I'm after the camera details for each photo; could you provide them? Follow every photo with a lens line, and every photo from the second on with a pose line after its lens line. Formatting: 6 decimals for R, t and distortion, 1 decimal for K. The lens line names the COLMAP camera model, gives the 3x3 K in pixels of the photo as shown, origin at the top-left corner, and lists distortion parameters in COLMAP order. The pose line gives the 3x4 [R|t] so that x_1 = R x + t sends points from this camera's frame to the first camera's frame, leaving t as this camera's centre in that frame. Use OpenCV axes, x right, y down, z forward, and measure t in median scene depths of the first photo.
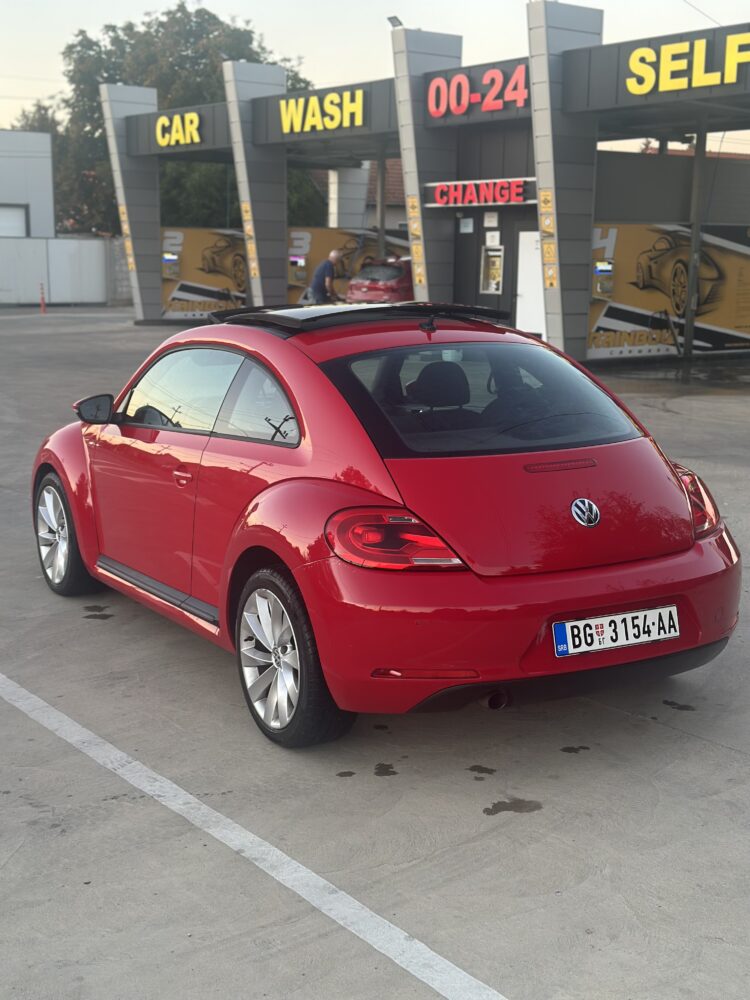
lens RADIAL K [[1559.5, 0, 377.9], [0, 1559.5, 491.2], [0, 0, 1]] dist [0.213698, 0.000000]
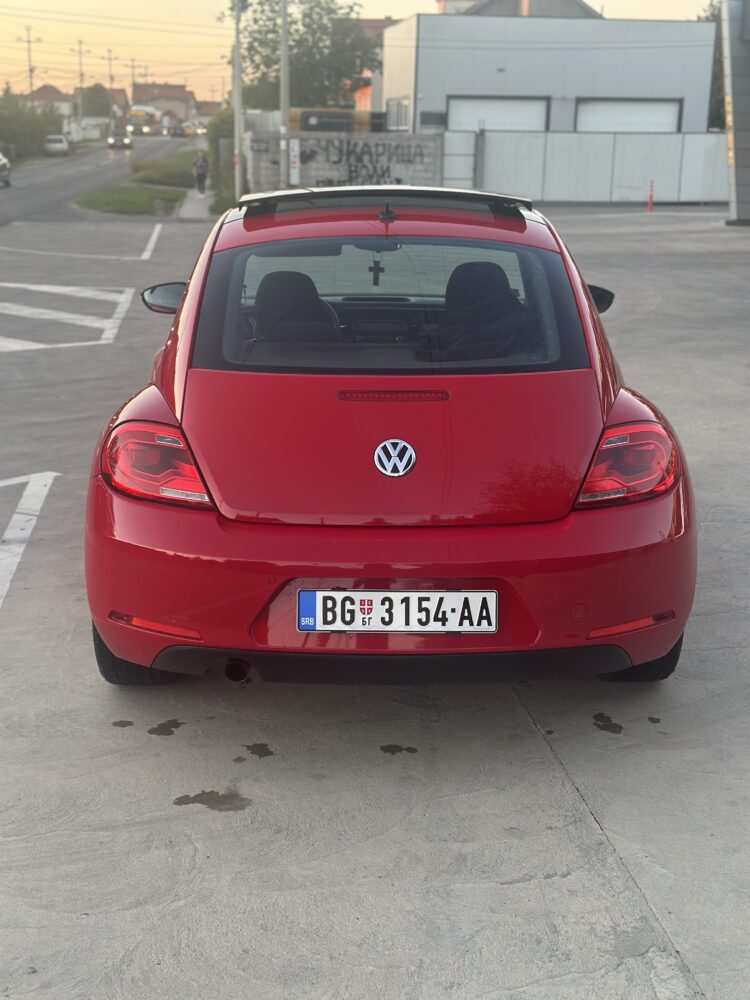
lens RADIAL K [[1525.5, 0, 344.7], [0, 1525.5, 498.1], [0, 0, 1]] dist [0.154886, 0.000000]
pose [[0.862909, 0.125972, -0.489408, 0.491180], [-0.092345, 0.991433, 0.092372, -0.034759], [0.496851, -0.034515, 0.867149, 0.327144]]
